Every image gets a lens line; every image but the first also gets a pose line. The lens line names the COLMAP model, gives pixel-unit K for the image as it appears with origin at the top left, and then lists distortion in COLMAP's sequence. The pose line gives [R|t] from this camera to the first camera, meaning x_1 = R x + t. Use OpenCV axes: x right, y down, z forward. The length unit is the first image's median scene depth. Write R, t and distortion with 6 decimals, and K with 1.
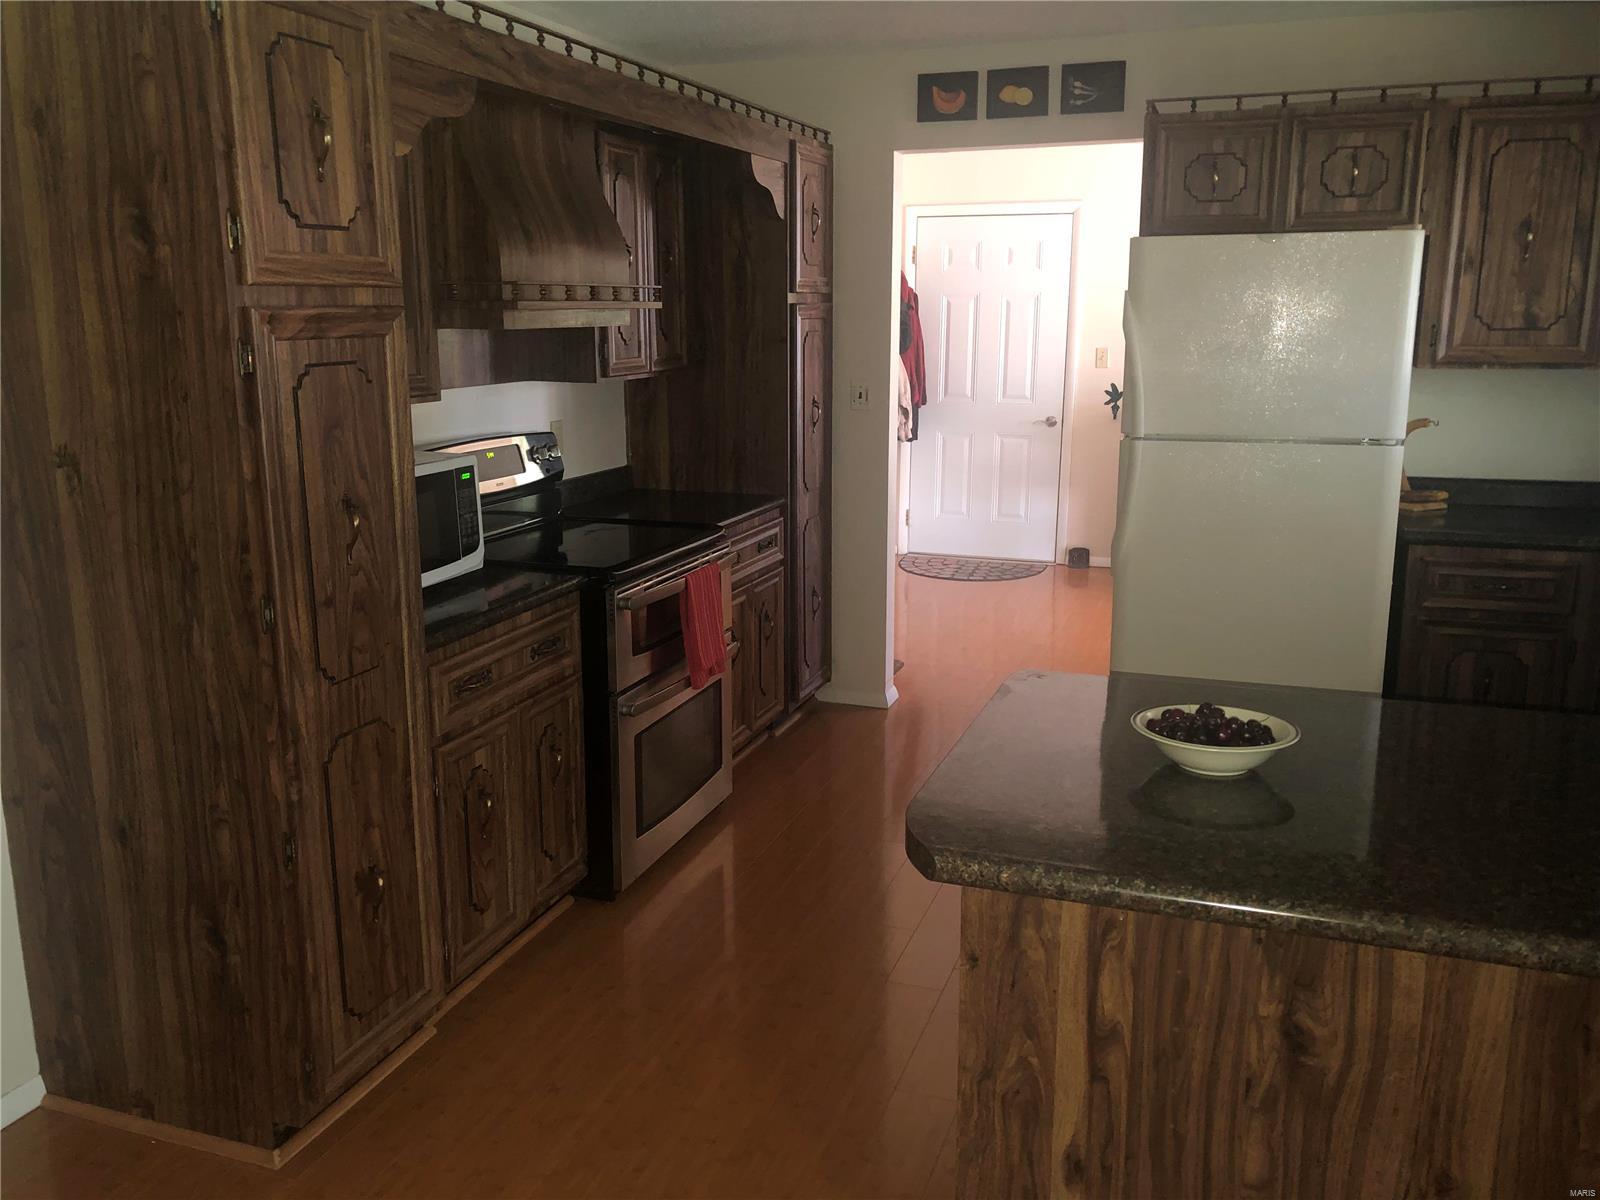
lens RADIAL K [[1289.1, 0, 747.8], [0, 1289.1, 602.4], [0, 0, 1]] dist [0.008460, 0.004499]
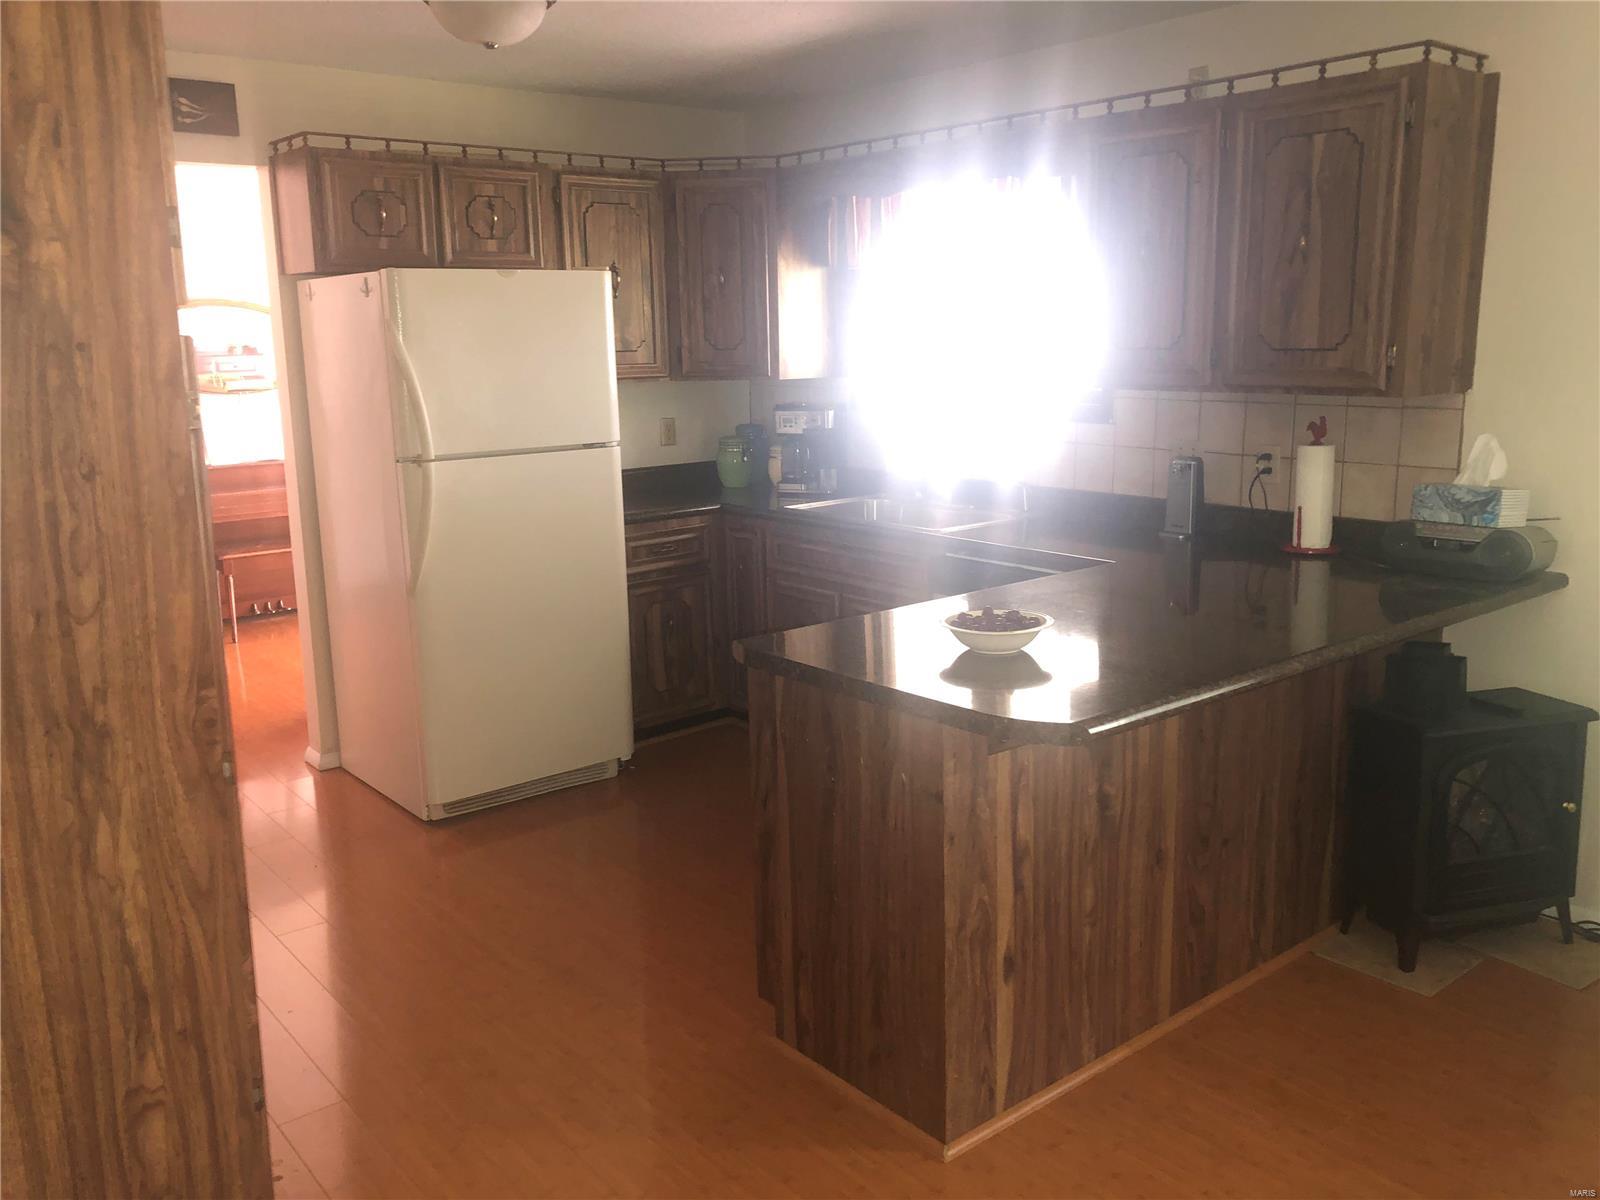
lens RADIAL K [[1310.2, 0, 800.0], [0, 1310.2, 600.0], [0, 0, 1]] dist [0.042554, -0.062684]
pose [[0.512511, -0.178806, 0.839857, -0.784440], [0.205045, 0.975269, 0.082510, -0.074464], [-0.833840, 0.129921, 0.536500, 0.334728]]
